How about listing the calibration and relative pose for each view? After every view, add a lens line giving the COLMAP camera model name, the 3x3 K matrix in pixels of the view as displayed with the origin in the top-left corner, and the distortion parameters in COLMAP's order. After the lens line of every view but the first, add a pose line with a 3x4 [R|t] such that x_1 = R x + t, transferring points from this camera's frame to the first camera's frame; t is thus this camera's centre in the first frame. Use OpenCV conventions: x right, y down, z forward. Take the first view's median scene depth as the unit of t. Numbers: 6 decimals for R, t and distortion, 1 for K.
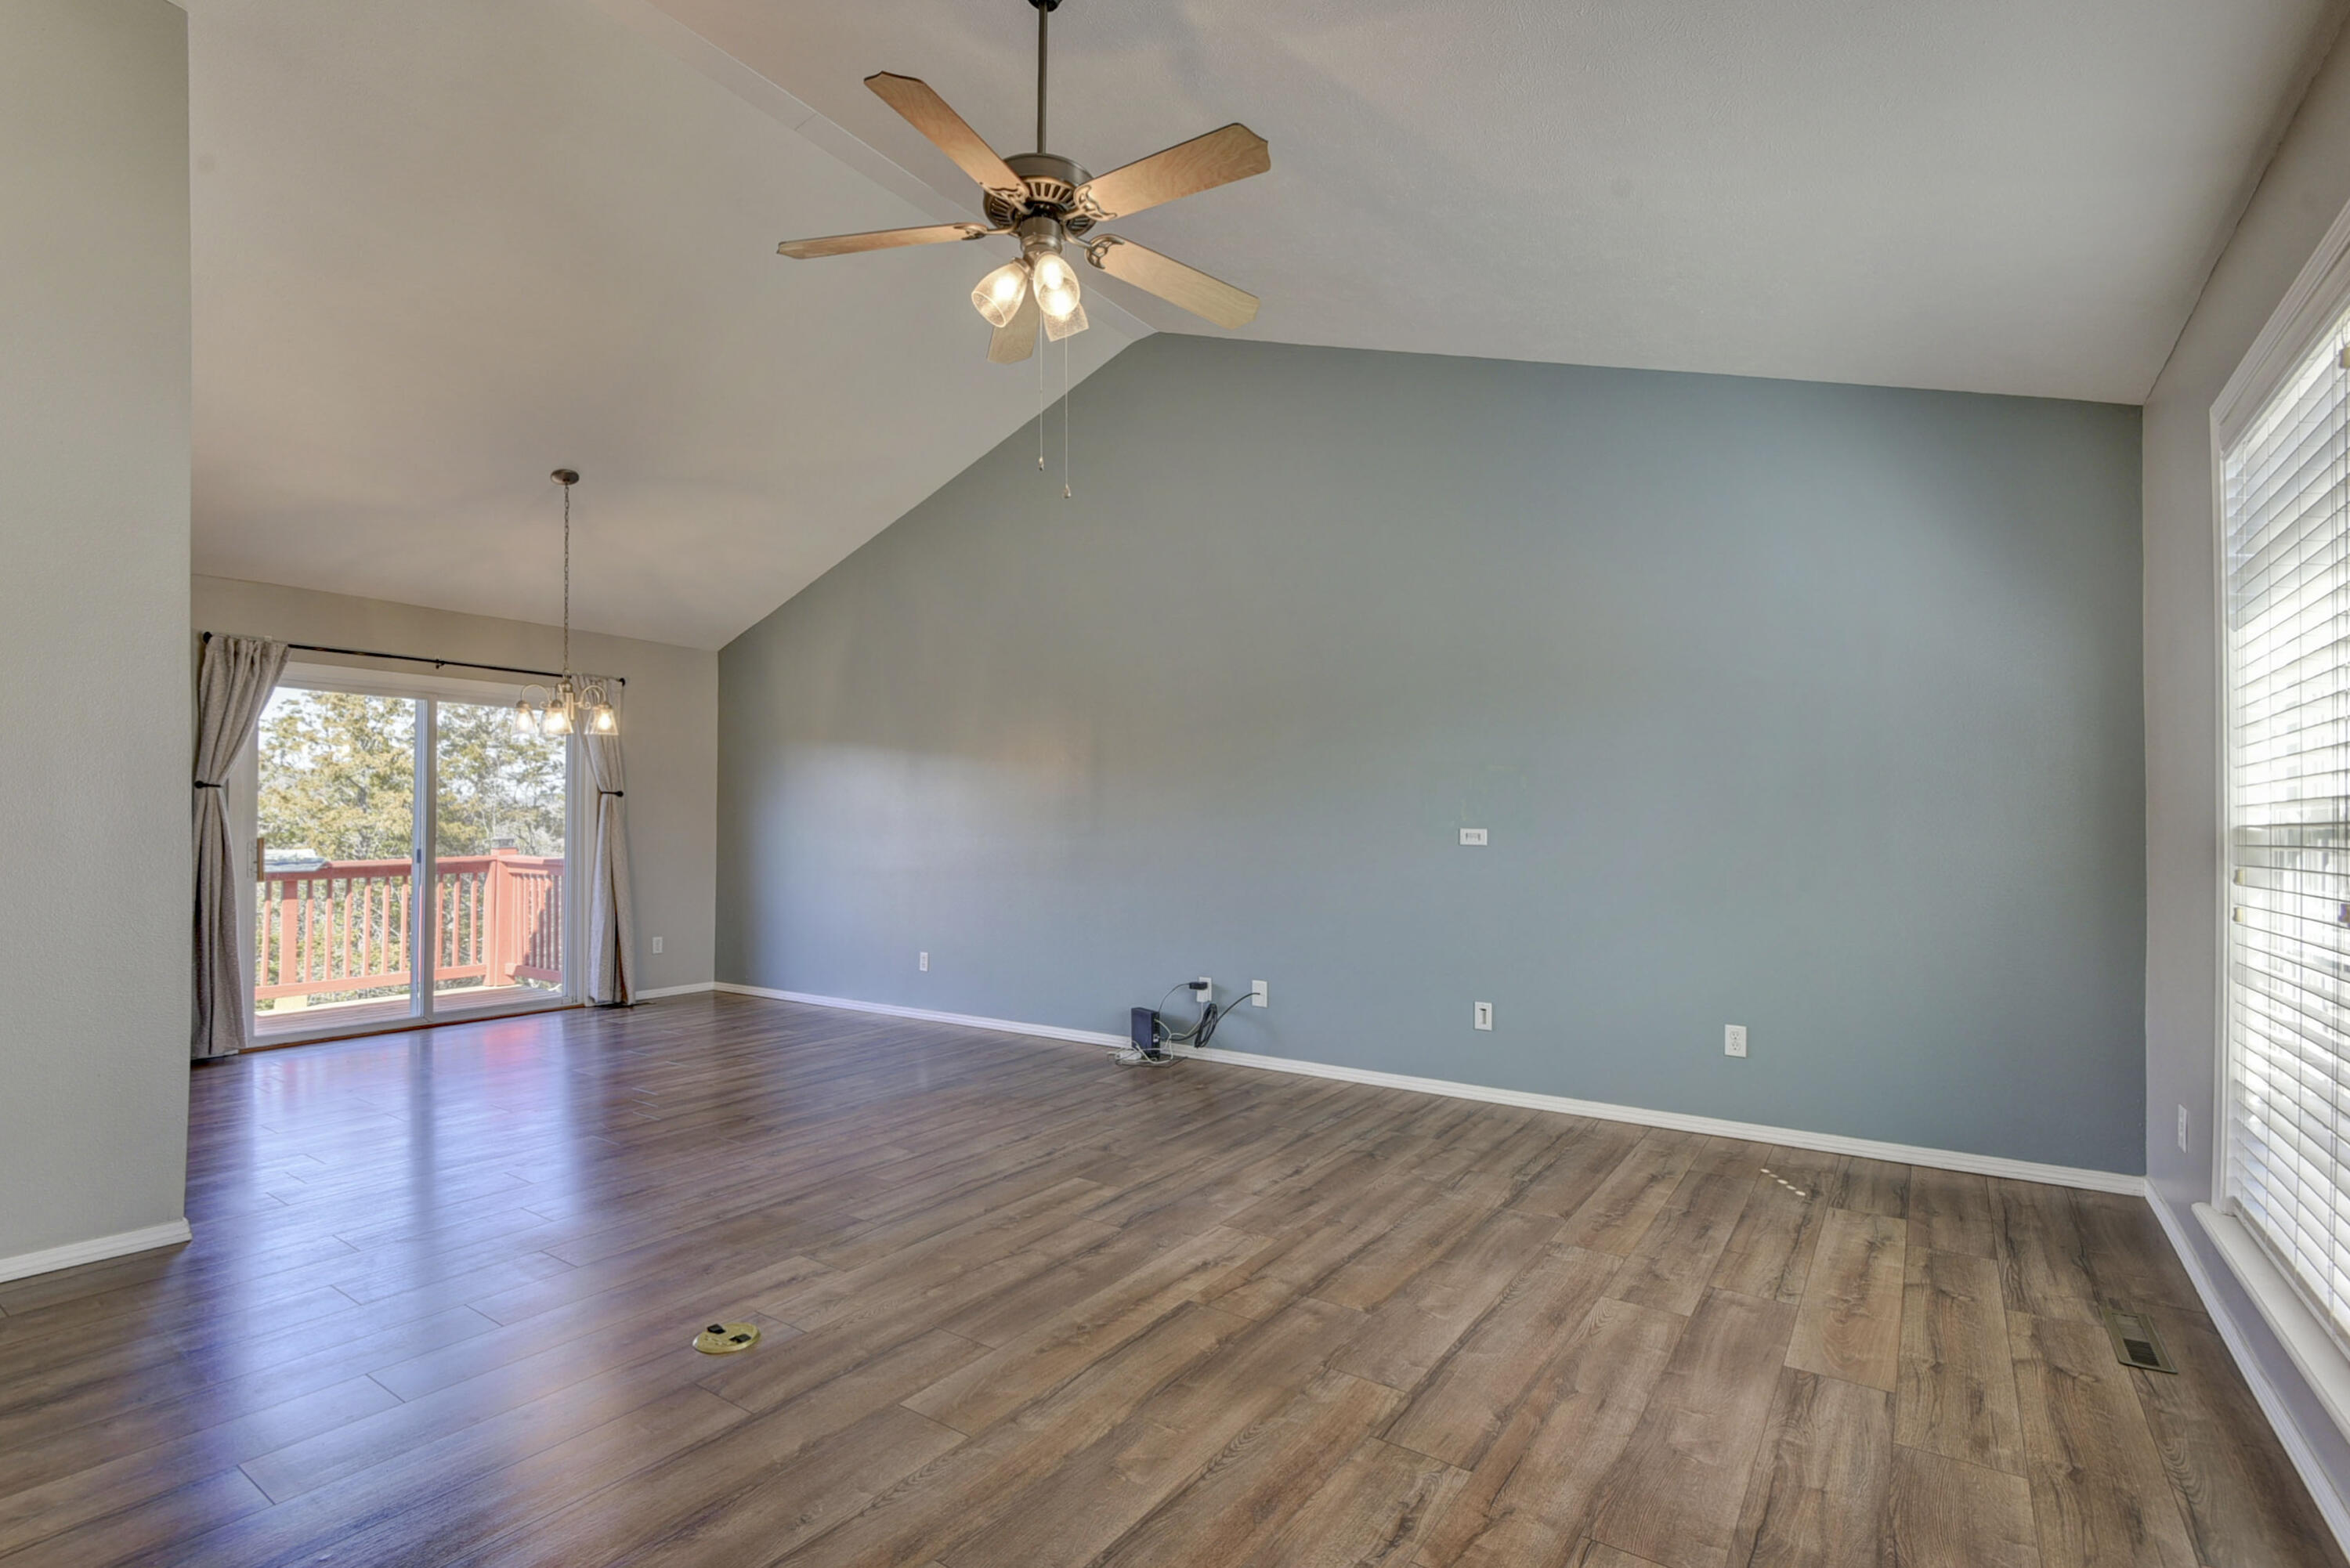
lens RADIAL K [[1104.5, 0, 1182.7], [0, 1104.5, 804.0], [0, 0, 1]] dist [0.000959, -0.000331]
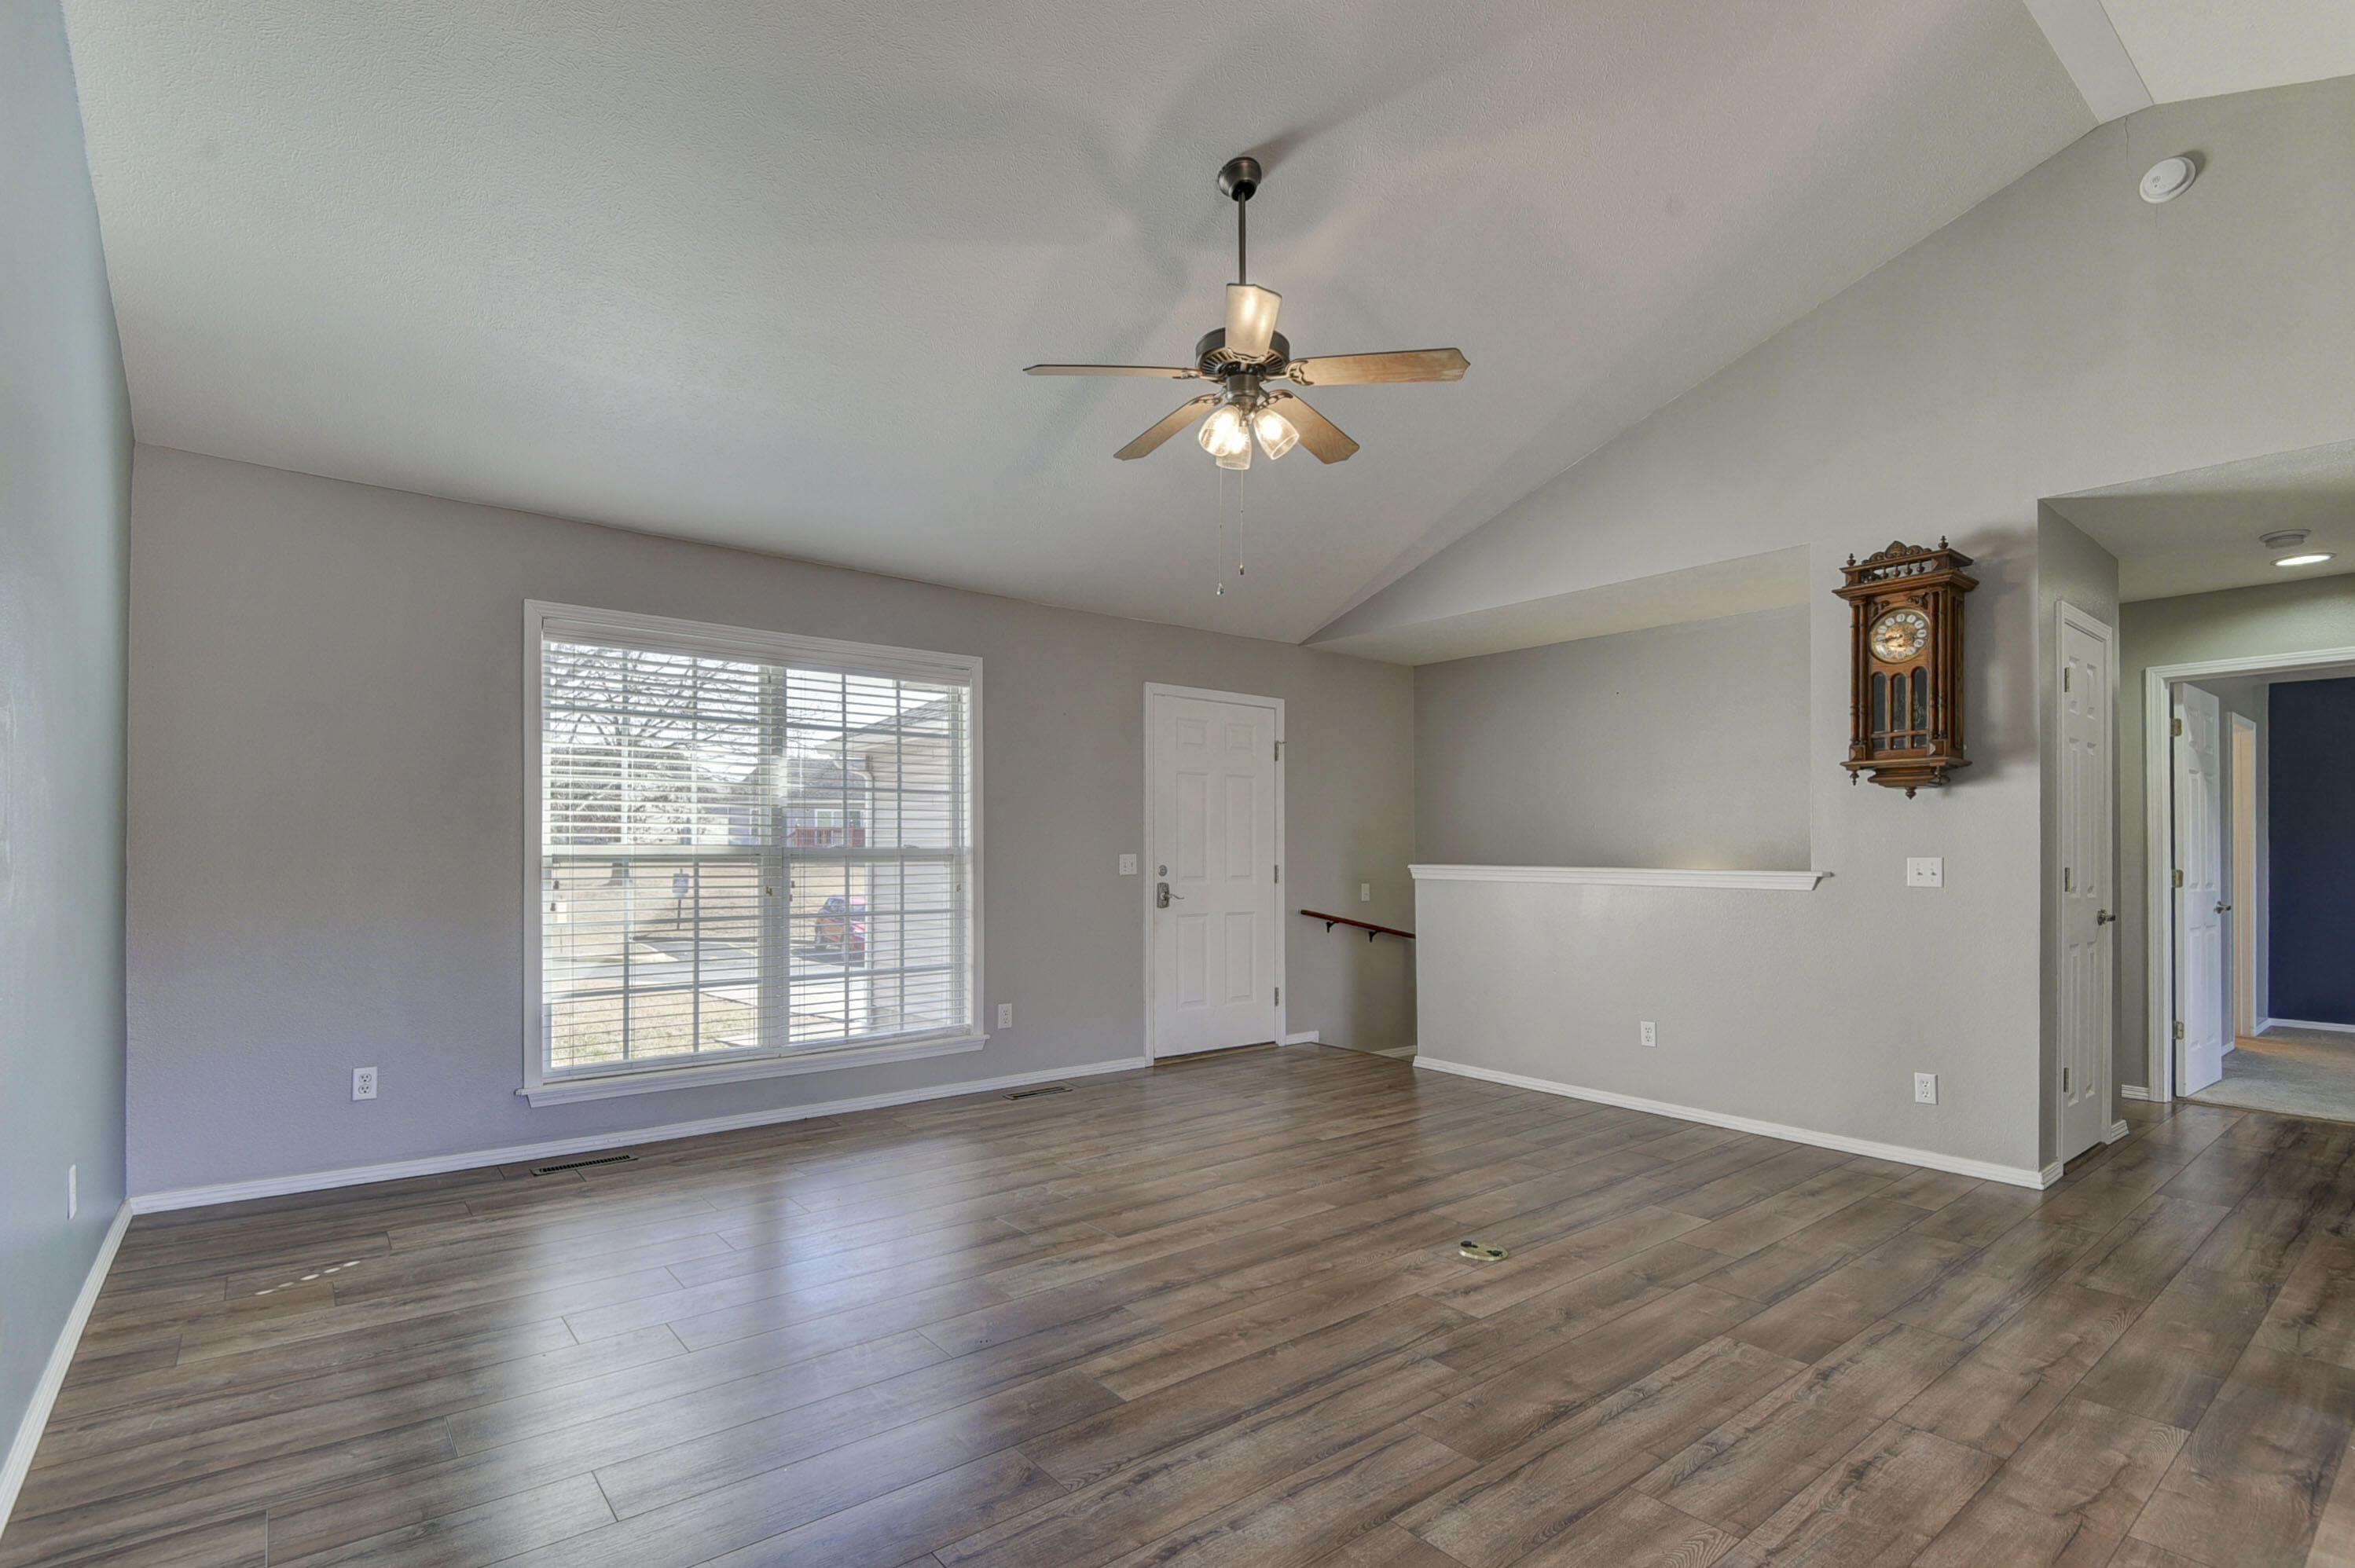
lens RADIAL K [[1106.8, 0, 1185.2], [0, 1106.8, 804.0], [0, 0, 1]] dist [0.000959, -0.000331]
pose [[-0.958674, 0.008115, 0.284391, -0.388051], [-0.012502, 0.997426, -0.070605, 0.053730], [-0.284232, -0.071242, -0.956105, 2.027112]]
